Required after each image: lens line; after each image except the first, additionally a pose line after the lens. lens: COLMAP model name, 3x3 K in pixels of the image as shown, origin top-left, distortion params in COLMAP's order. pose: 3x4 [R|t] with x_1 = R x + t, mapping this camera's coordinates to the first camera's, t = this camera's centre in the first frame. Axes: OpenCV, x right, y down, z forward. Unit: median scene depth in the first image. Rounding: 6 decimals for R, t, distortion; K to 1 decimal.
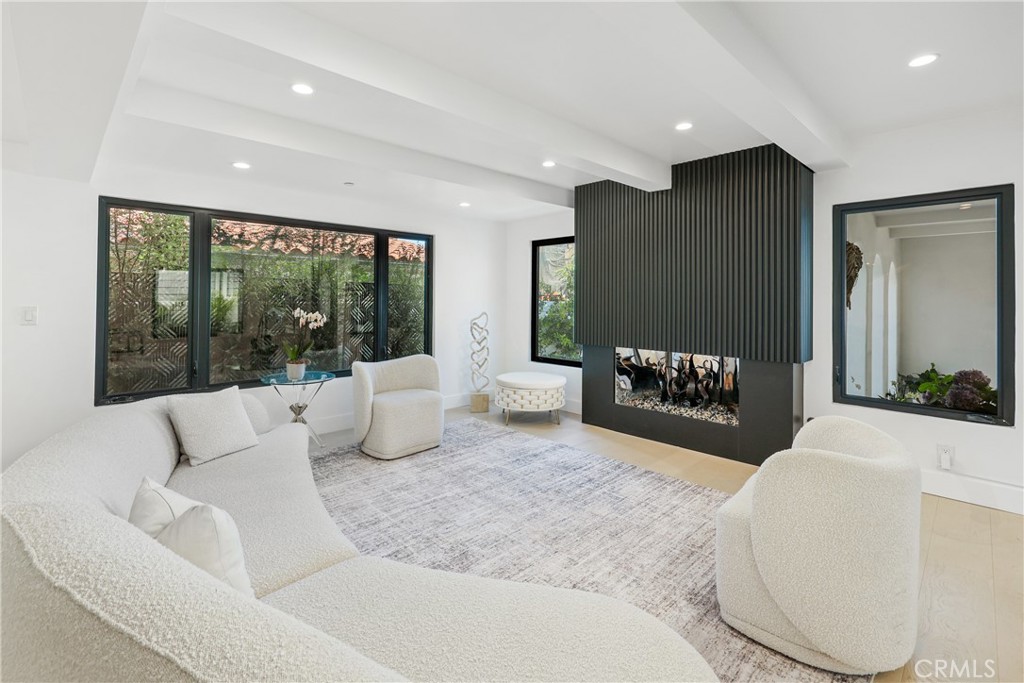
lens RADIAL K [[463.7, 0, 510.5], [0, 463.7, 294.4], [0, 0, 1]] dist [0.001473, 0.000130]
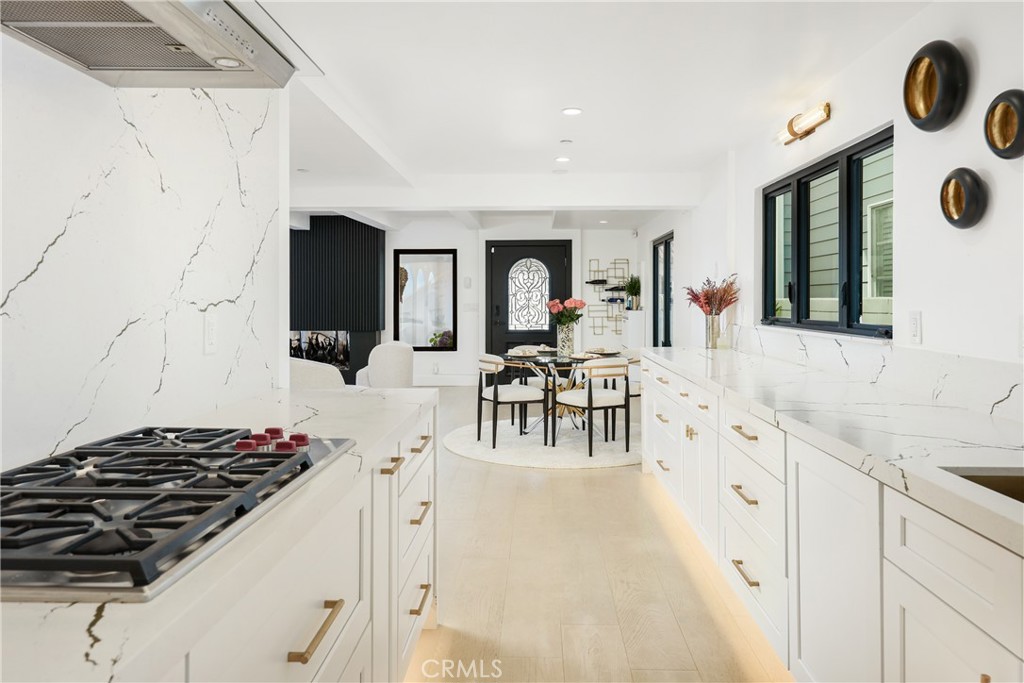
lens RADIAL K [[682.6, 0, 512.0], [0, 682.6, 341.5], [0, 0, 1]] dist [-0.002513, -0.000175]
pose [[0.721963, -0.049035, 0.690192, -0.837998], [-0.001399, 0.997380, 0.072322, -0.014141], [-0.691930, -0.053179, 0.720004, -1.268903]]
